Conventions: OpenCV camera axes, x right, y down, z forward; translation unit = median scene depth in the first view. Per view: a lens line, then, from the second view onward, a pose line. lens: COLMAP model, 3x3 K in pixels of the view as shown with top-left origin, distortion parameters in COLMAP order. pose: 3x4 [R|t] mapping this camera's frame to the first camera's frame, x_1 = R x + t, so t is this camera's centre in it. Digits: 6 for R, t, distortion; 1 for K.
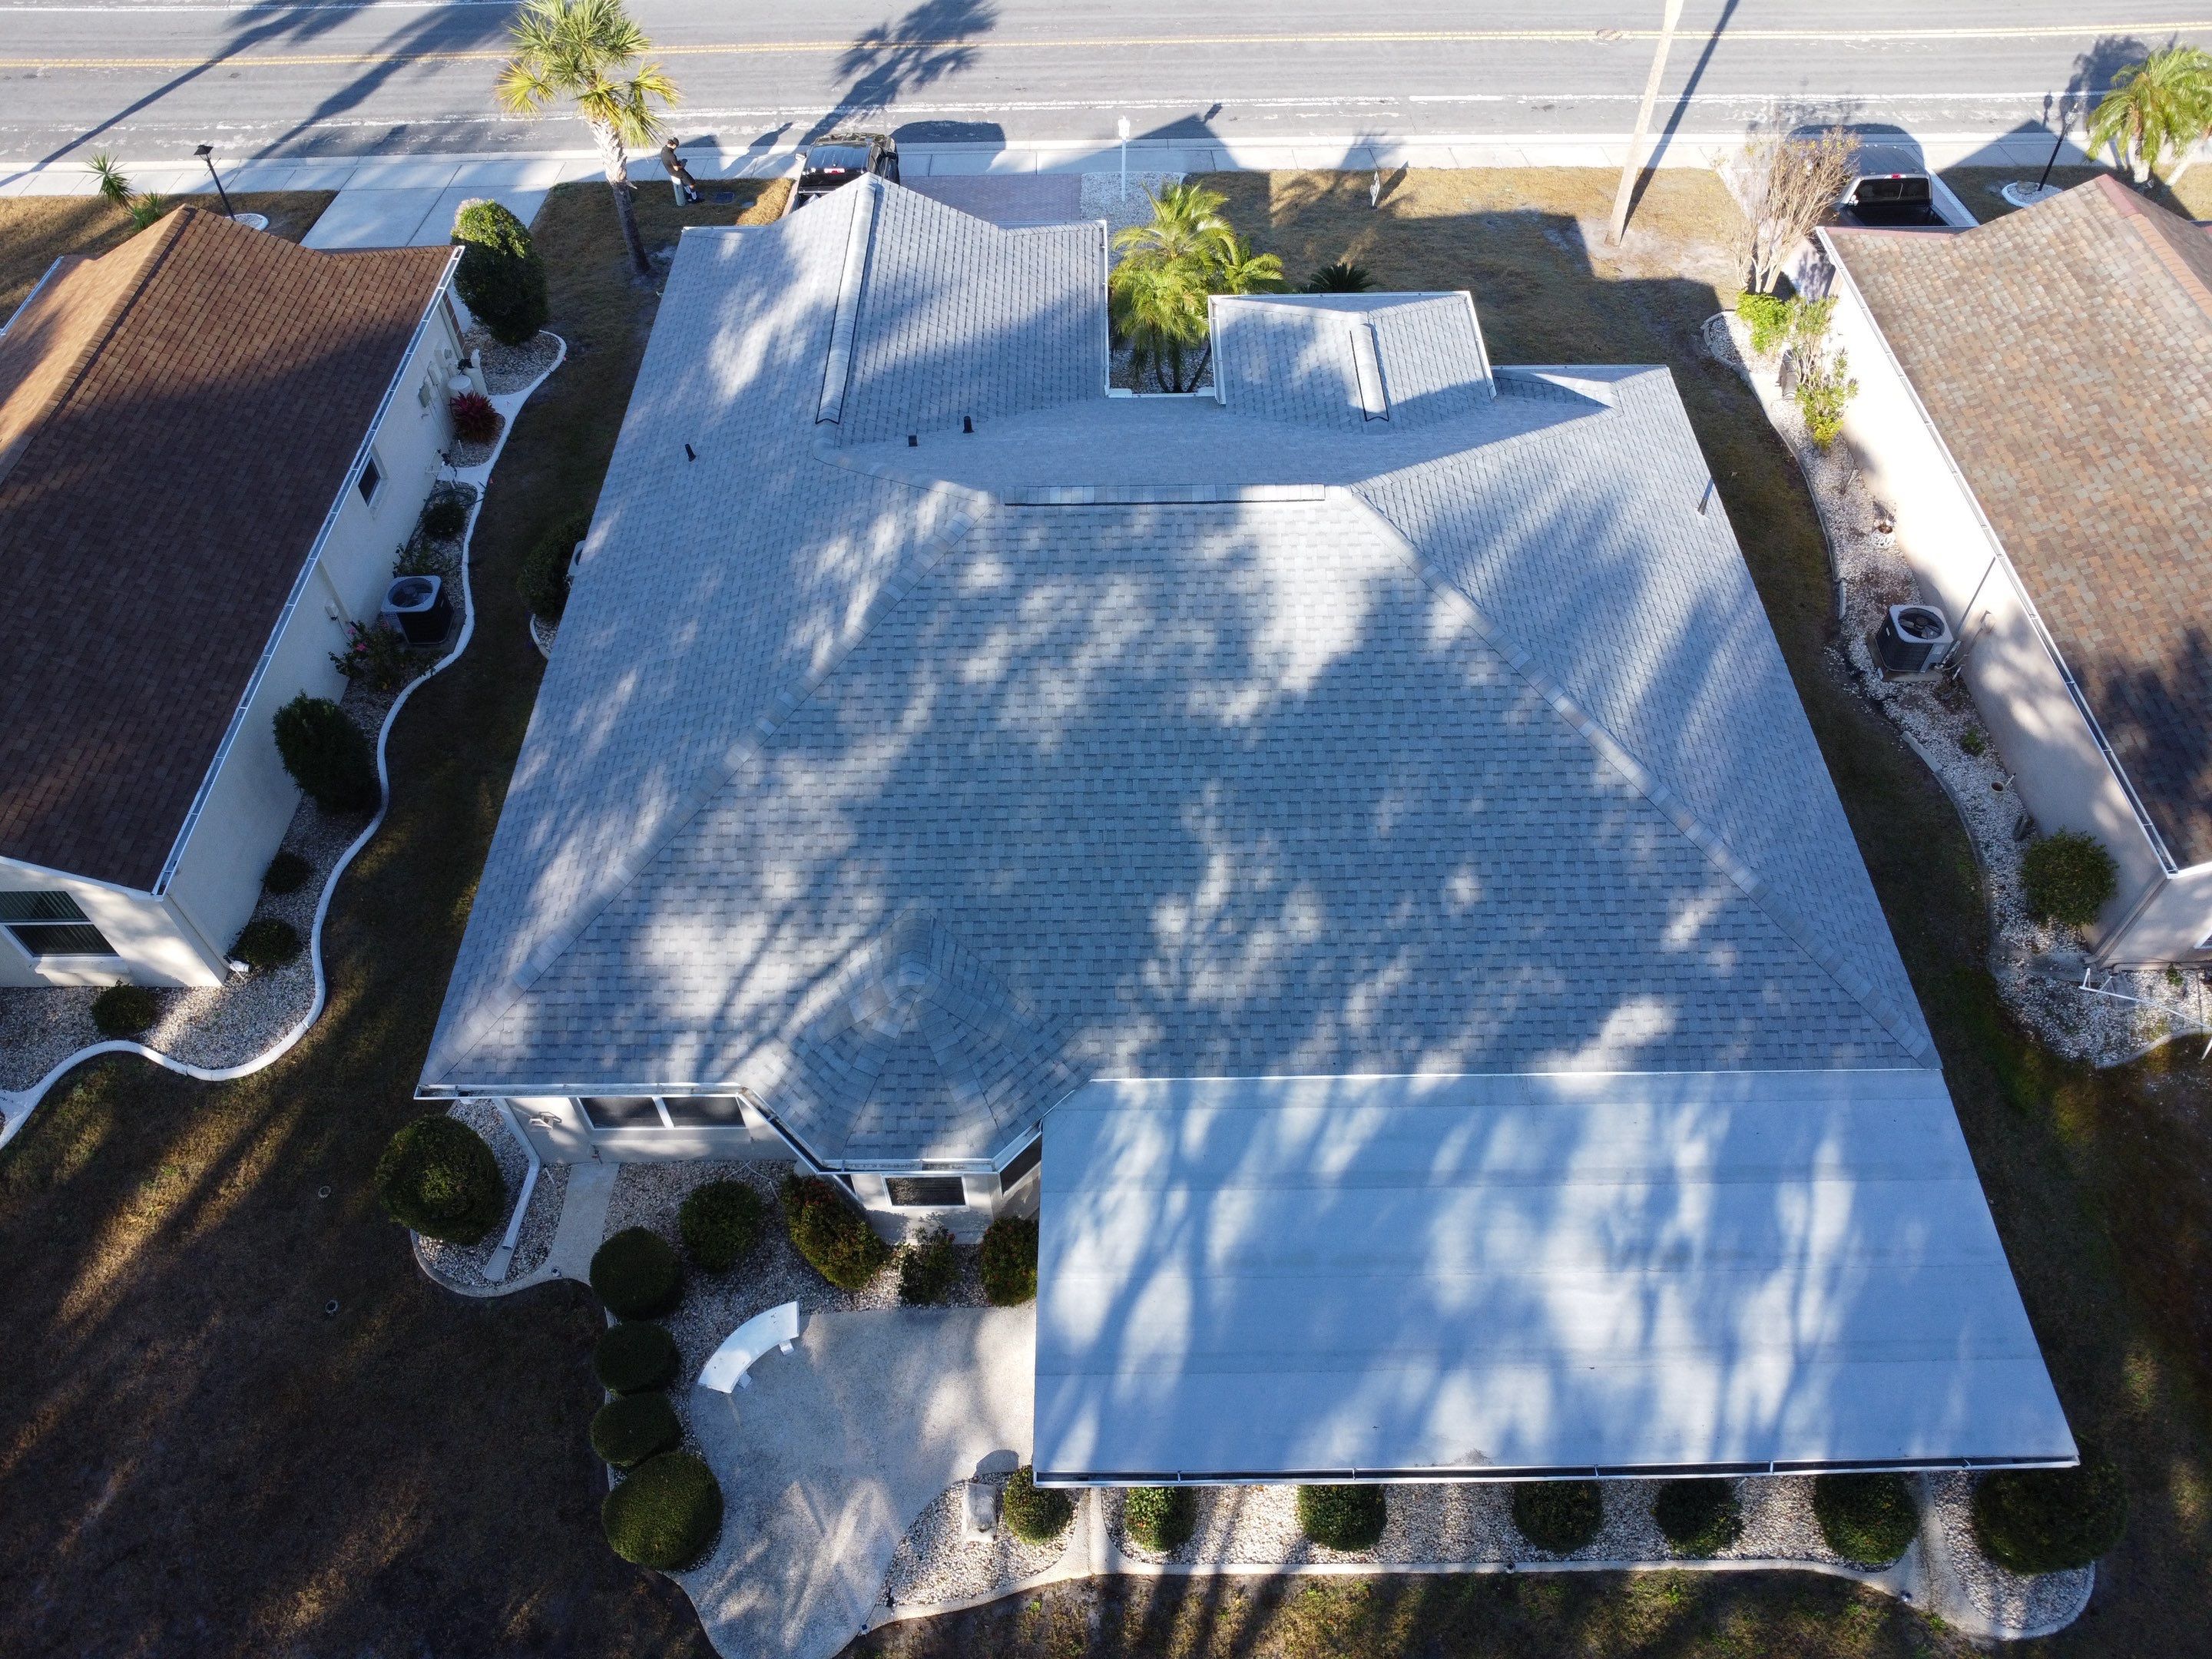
lens RADIAL K [[1610.2, 0, 1101.1], [0, 1610.2, 825.3], [0, 0, 1]] dist [-0.036062, 0.005346]
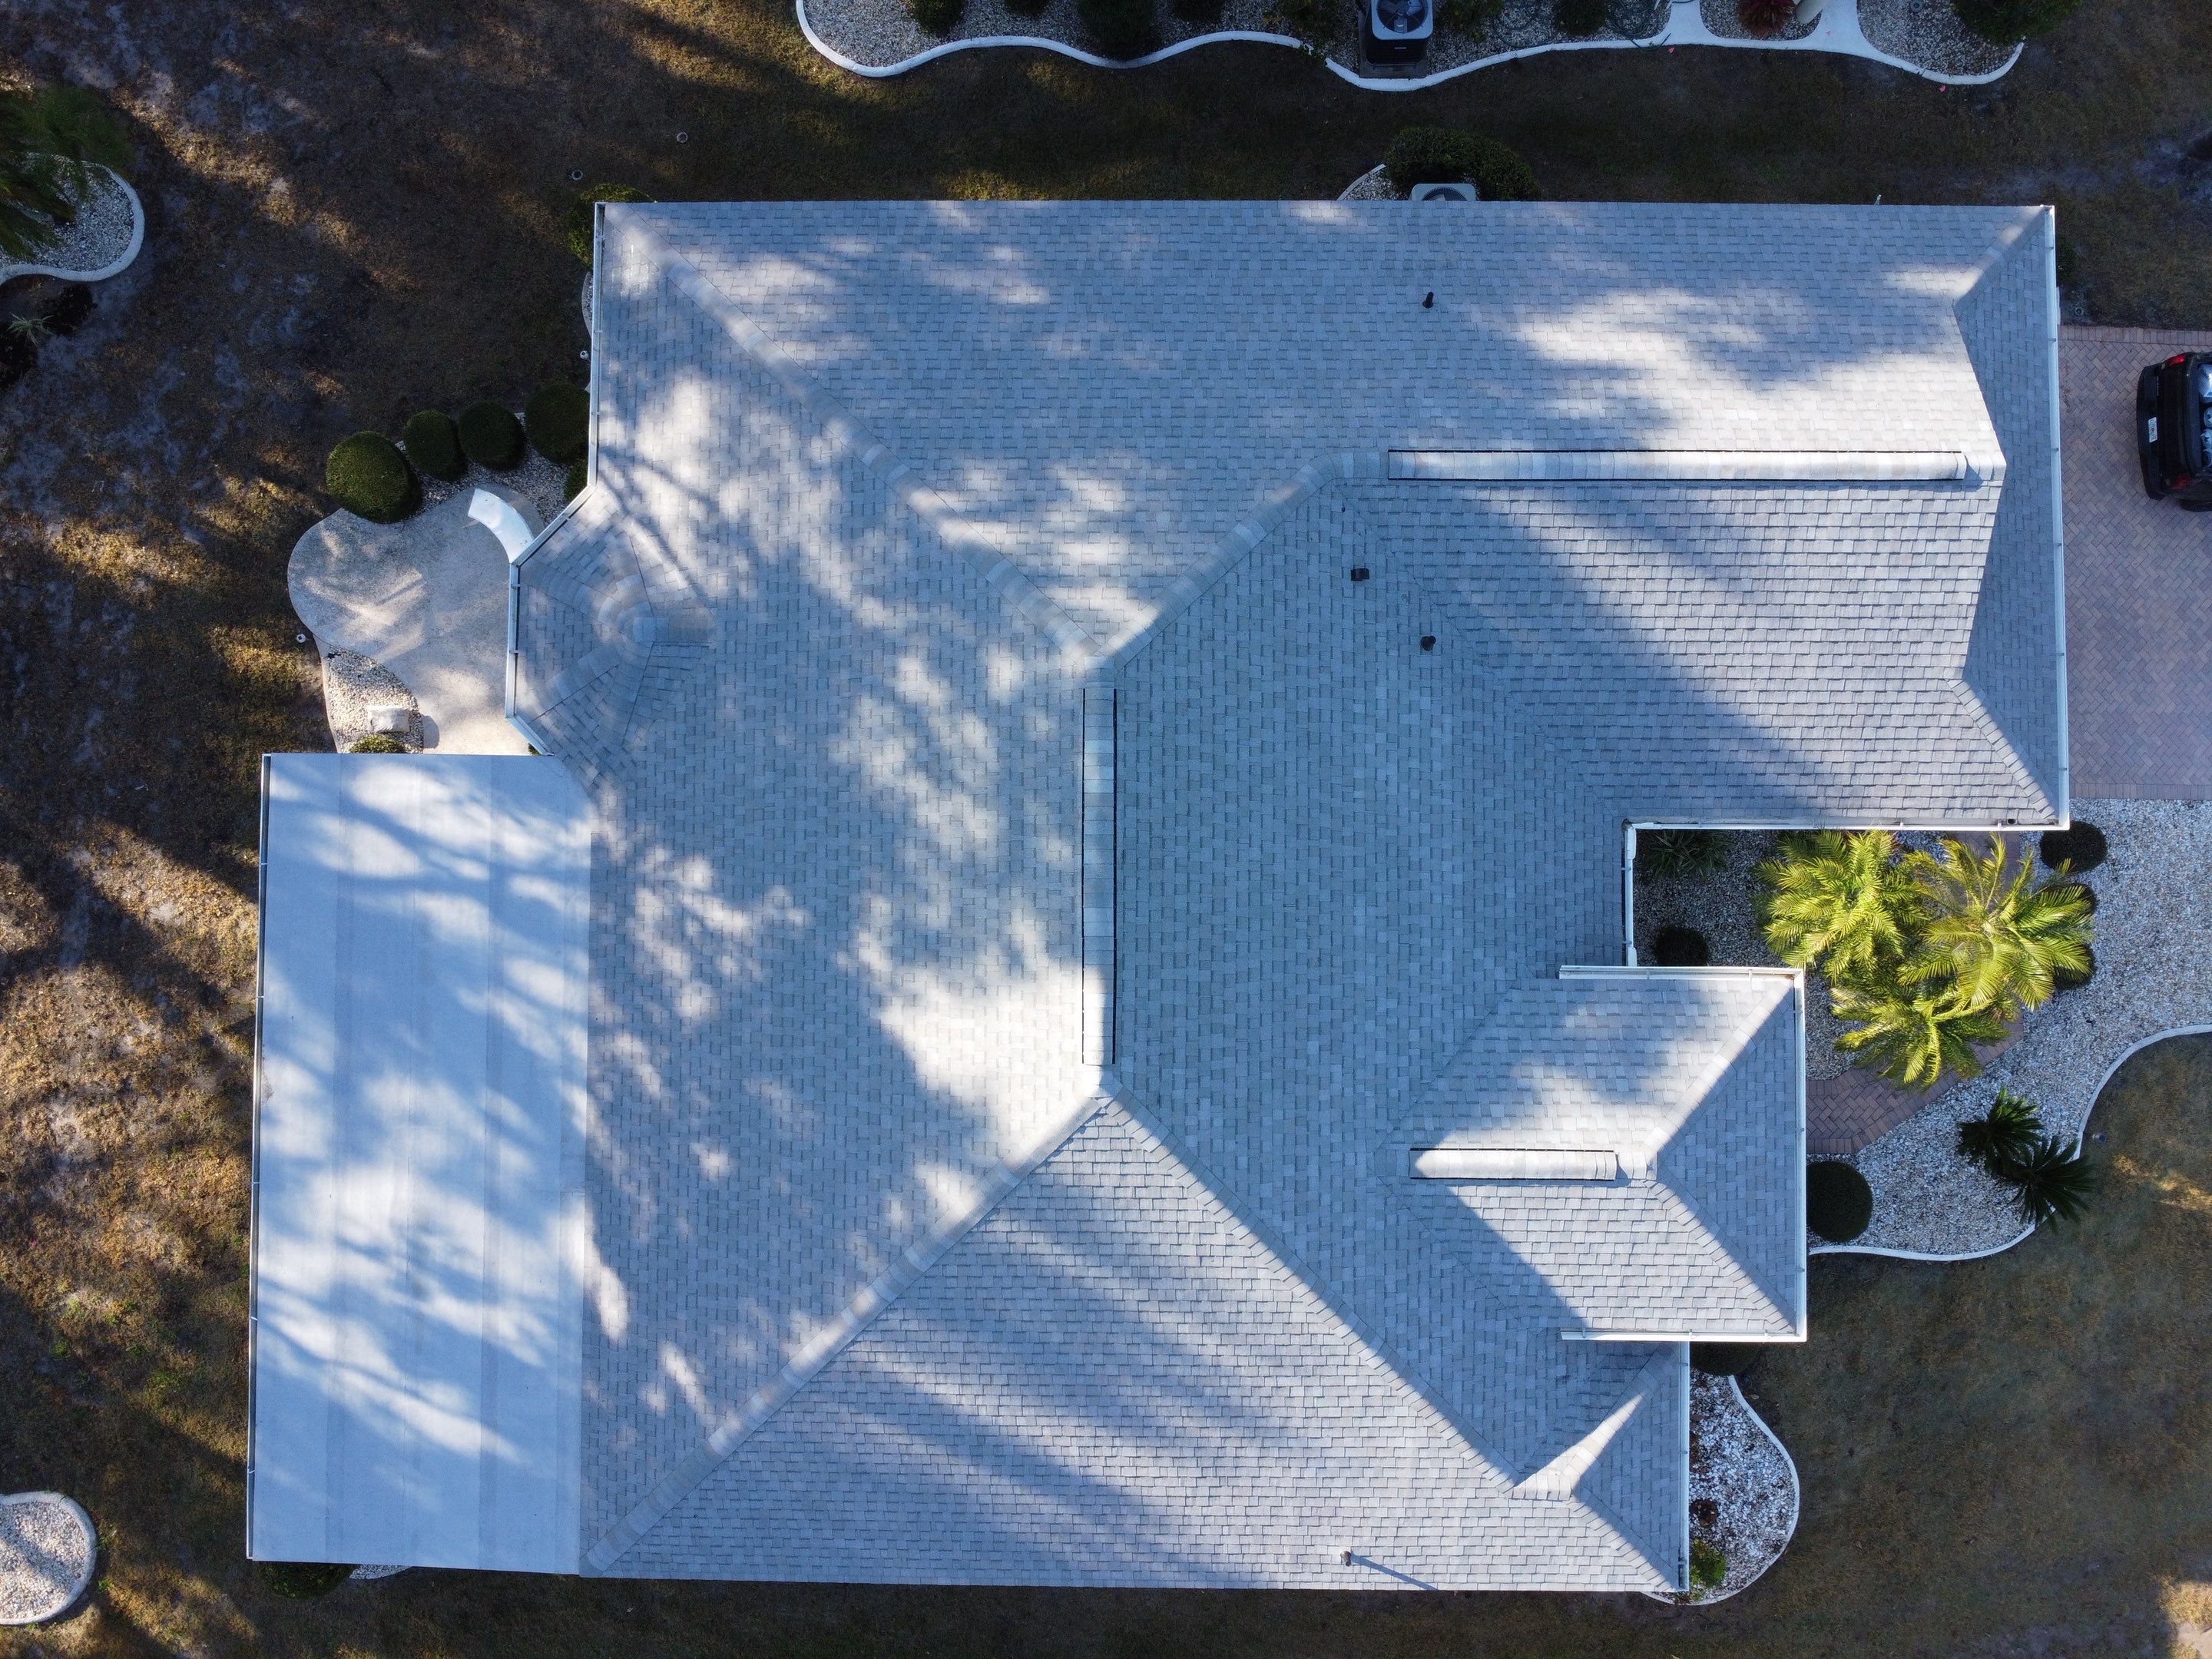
lens RADIAL K [[1610.2, 0, 1101.6], [0, 1610.2, 817.5], [0, 0, 1]] dist [-0.036062, 0.005346]
pose [[-0.009407, 0.999442, -0.032049, 0.036245], [-0.756020, 0.013869, 0.654402, -0.789065], [0.654481, 0.030386, 0.755467, 0.370726]]
